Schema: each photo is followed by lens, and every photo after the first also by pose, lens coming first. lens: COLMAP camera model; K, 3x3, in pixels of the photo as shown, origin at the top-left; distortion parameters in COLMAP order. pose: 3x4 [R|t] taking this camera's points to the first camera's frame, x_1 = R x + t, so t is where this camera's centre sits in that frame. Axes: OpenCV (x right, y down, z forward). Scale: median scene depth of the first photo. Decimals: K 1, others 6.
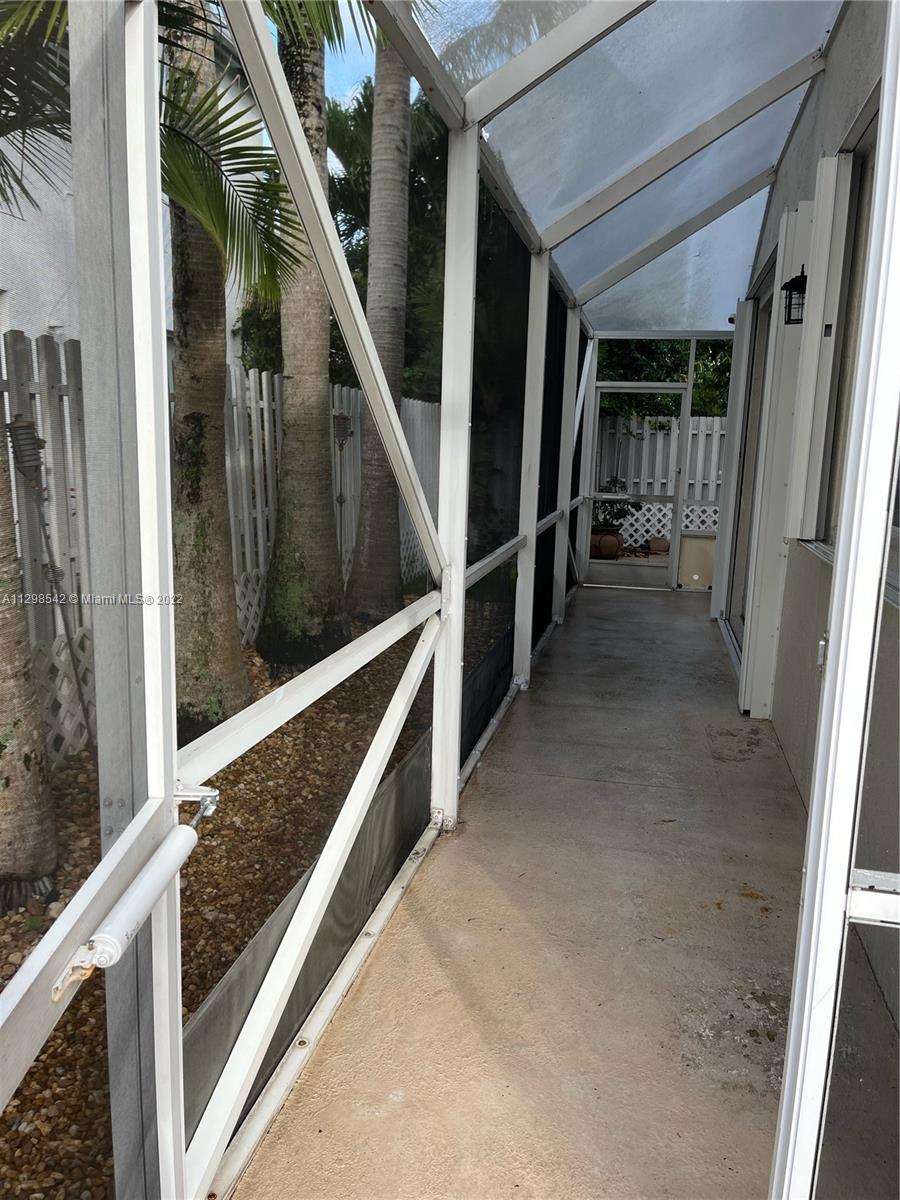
lens RADIAL K [[893.2, 0, 450.0], [0, 893.2, 600.0], [0, 0, 1]] dist [0.045560, -0.079586]
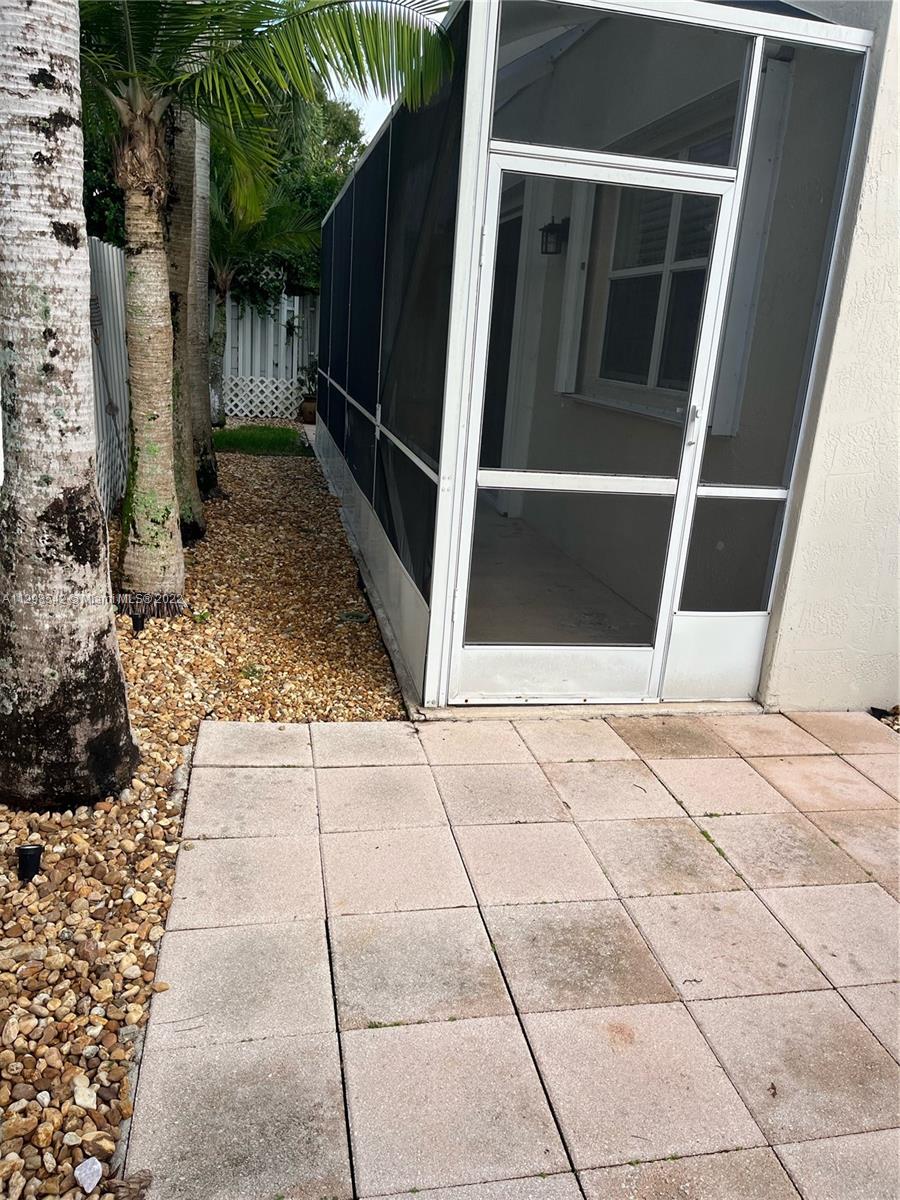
lens RADIAL K [[893.2, 0, 450.0], [0, 893.2, 600.0], [0, 0, 1]] dist [0.045560, -0.079586]
pose [[0.914908, -0.075995, 0.396445, -0.487387], [0.023032, 0.990346, 0.136688, 0.079673], [-0.403005, -0.115926, 0.907826, -0.470382]]
